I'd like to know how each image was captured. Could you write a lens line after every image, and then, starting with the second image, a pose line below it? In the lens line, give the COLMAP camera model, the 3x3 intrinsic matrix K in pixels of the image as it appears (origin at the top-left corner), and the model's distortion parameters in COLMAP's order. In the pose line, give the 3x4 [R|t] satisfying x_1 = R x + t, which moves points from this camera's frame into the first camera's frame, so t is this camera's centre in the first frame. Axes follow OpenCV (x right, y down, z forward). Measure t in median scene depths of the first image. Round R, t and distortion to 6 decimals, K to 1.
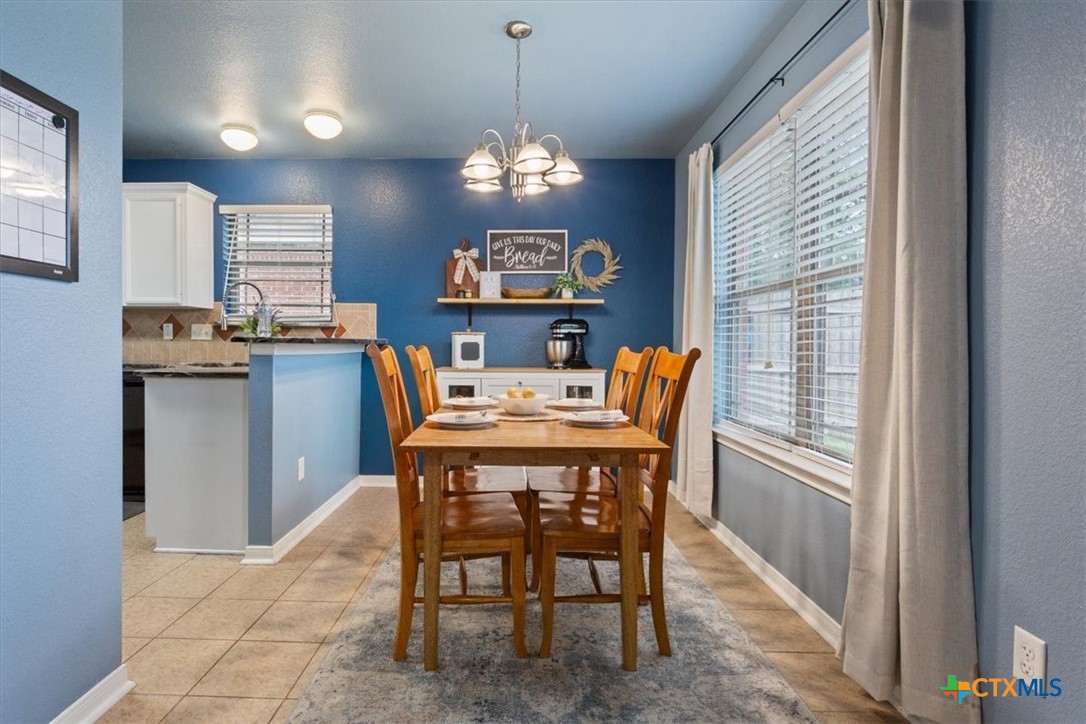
lens RADIAL K [[545.8, 0, 543.4], [0, 545.8, 355.3], [0, 0, 1]] dist [-0.004562, 0.000030]
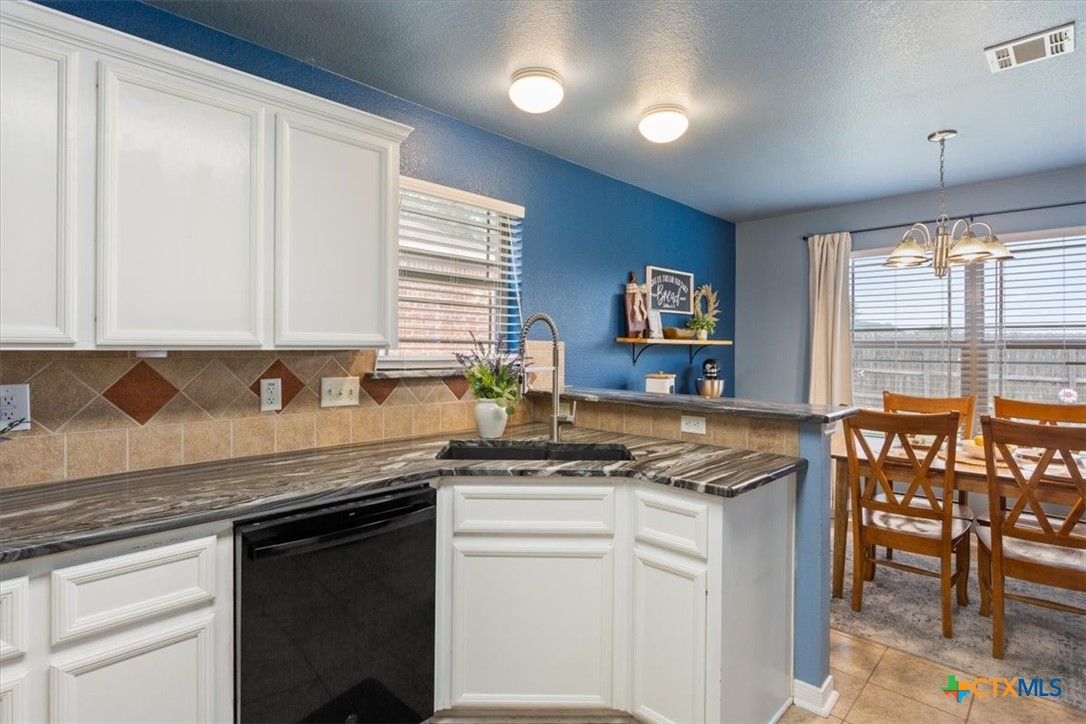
lens RADIAL K [[545.8, 0, 543.6], [0, 545.8, 356.4], [0, 0, 1]] dist [-0.004562, 0.000030]
pose [[0.663645, -0.017989, 0.747831, -0.935998], [0.016206, 0.999822, 0.009669, -0.083071], [-0.747872, 0.005703, 0.663819, 0.507733]]
